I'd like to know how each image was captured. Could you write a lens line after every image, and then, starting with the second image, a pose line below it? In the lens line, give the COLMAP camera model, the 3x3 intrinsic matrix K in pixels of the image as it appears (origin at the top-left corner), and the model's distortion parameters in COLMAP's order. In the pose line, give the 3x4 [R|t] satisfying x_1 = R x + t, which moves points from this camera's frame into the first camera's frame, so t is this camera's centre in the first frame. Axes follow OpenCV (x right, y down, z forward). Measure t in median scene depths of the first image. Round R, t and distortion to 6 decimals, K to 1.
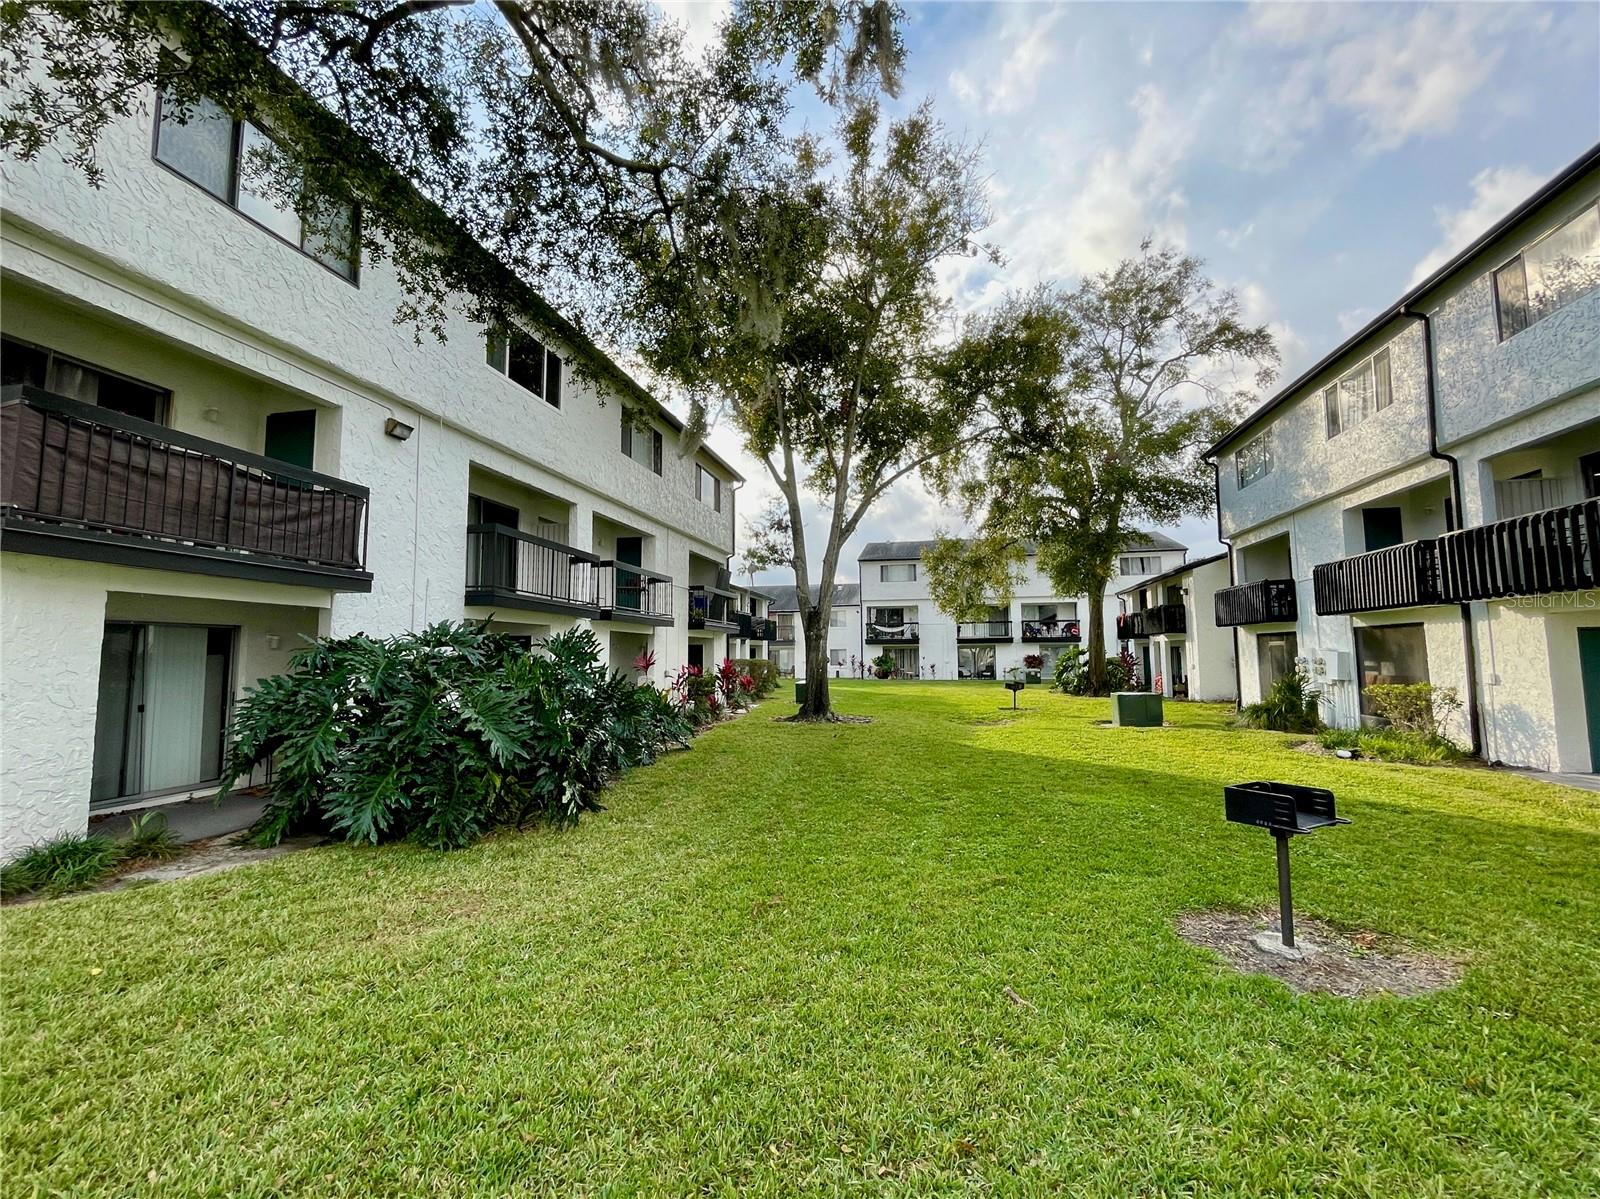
lens RADIAL K [[659.6, 0, 799.7], [0, 659.6, 601.7], [0, 0, 1]] dist [-0.004381, -0.000059]
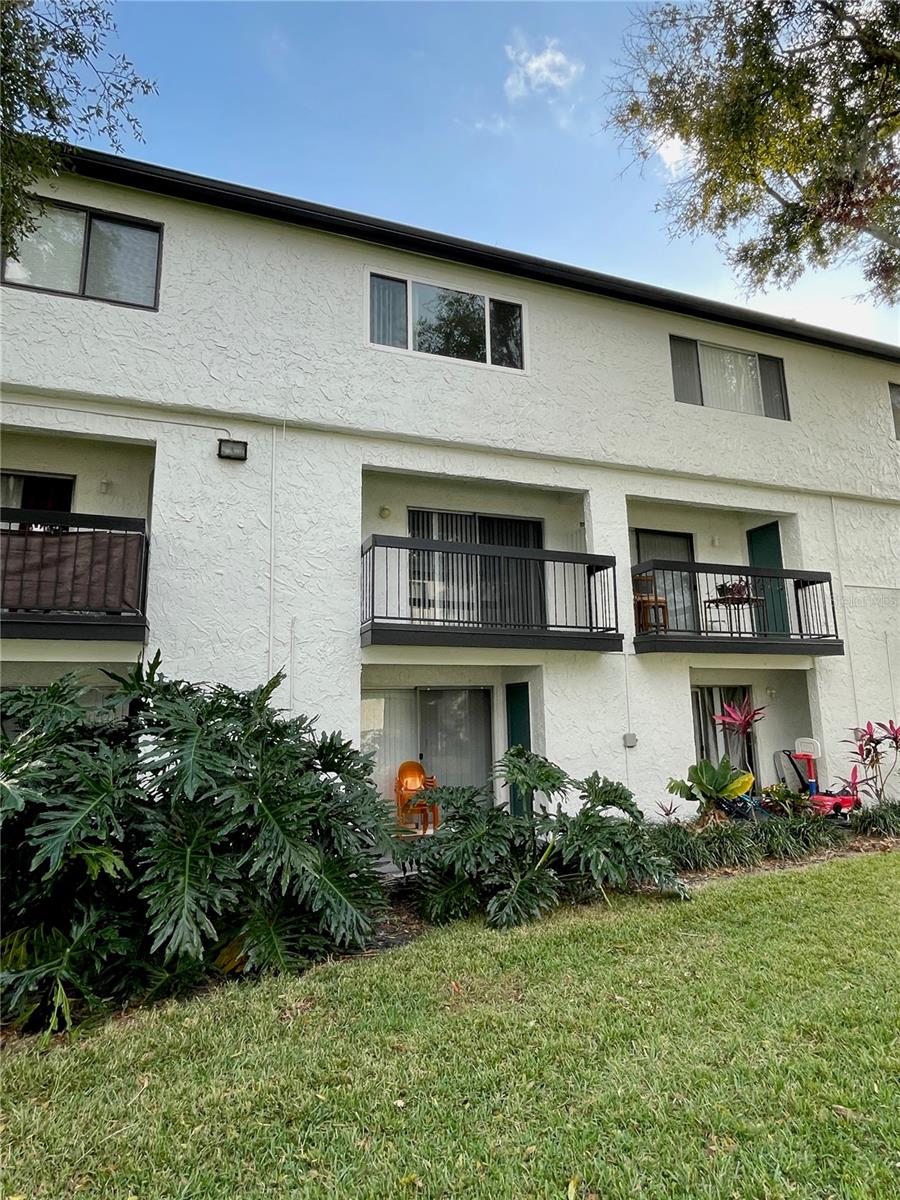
lens RADIAL K [[630.6, 0, 450.0], [0, 630.6, 605.9], [0, 0, 1]] dist [0.006431, 0.000657]
pose [[0.523182, -0.159052, -0.837247, 0.126236], [0.090277, 0.987246, -0.131135, 0.047153], [0.847426, -0.006976, 0.530868, 0.526241]]
